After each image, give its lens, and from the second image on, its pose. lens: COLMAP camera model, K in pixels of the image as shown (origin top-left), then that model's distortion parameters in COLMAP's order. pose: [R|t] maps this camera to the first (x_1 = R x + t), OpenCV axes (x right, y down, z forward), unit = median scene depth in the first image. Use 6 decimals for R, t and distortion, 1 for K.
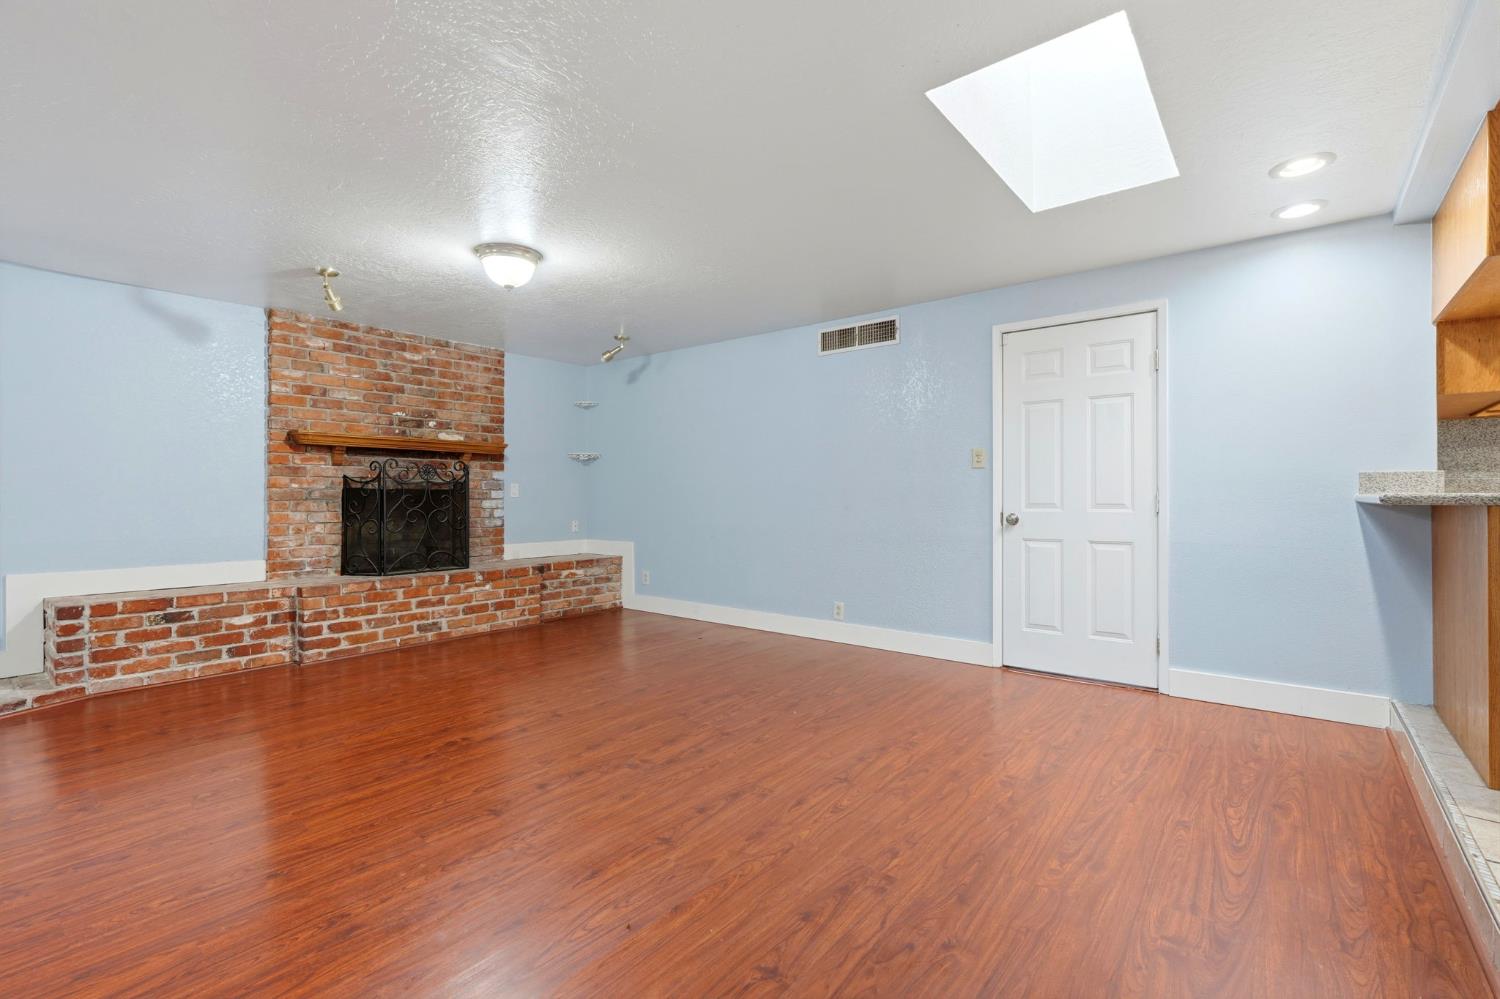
lens RADIAL K [[675.1, 0, 747.3], [0, 675.1, 491.6], [0, 0, 1]] dist [-0.002820, 0.000204]
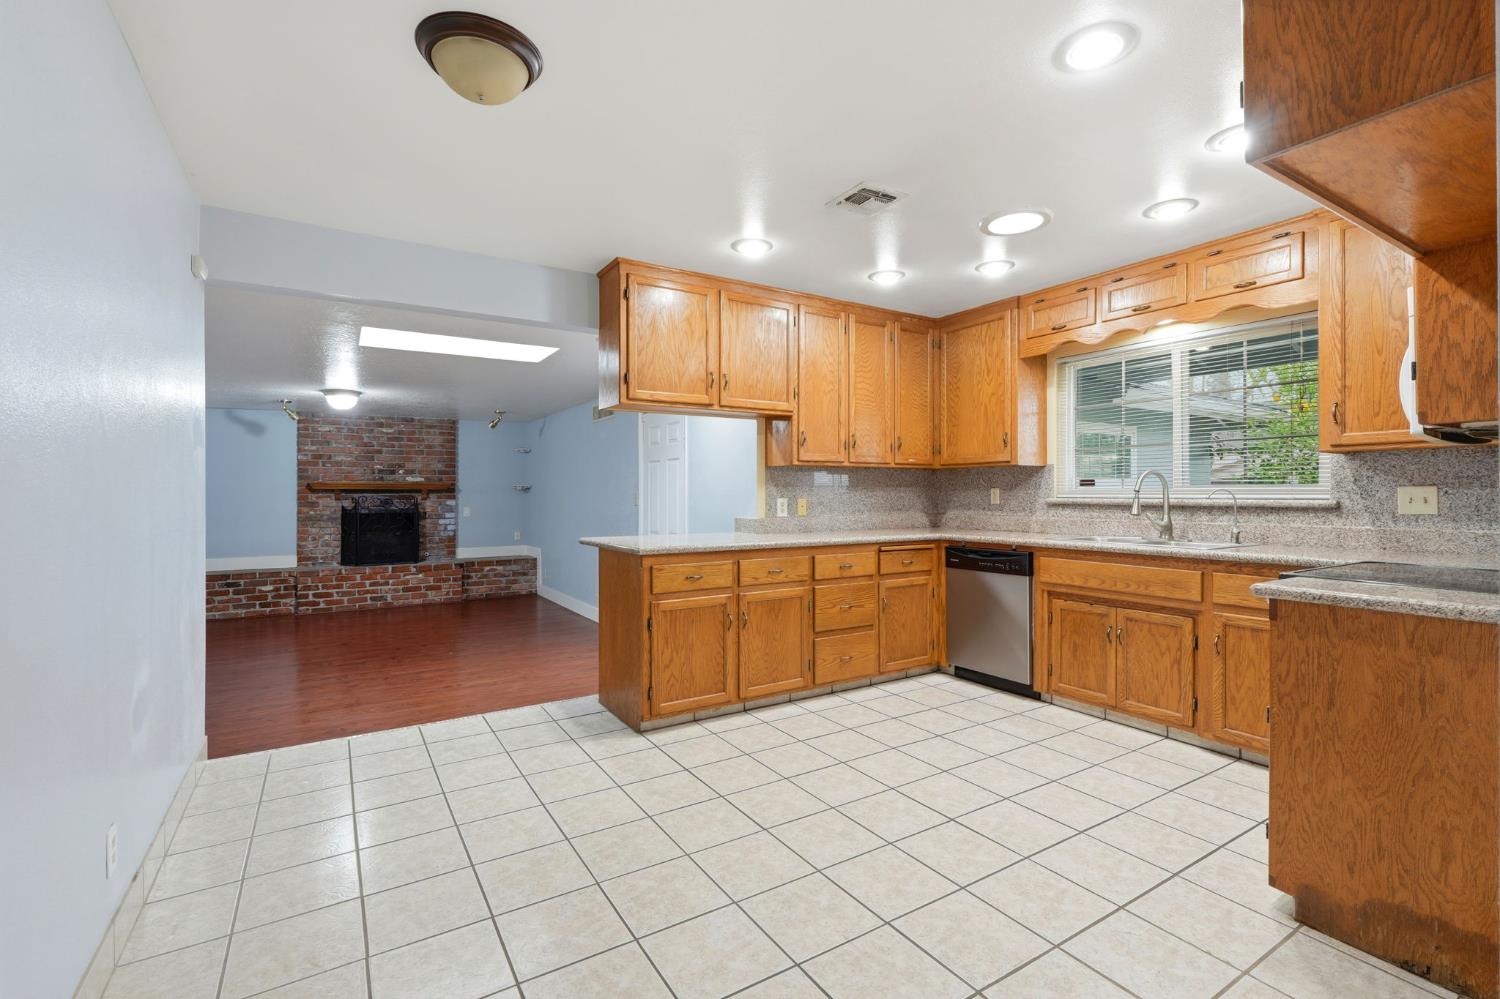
lens RADIAL K [[675.1, 0, 764.3], [0, 675.1, 501.3], [0, 0, 1]] dist [-0.002820, 0.000204]
pose [[0.940244, 0.002046, -0.340496, 0.958757], [0.004980, 0.999792, 0.019761, -0.063379], [0.340466, -0.020276, 0.940038, -0.219979]]
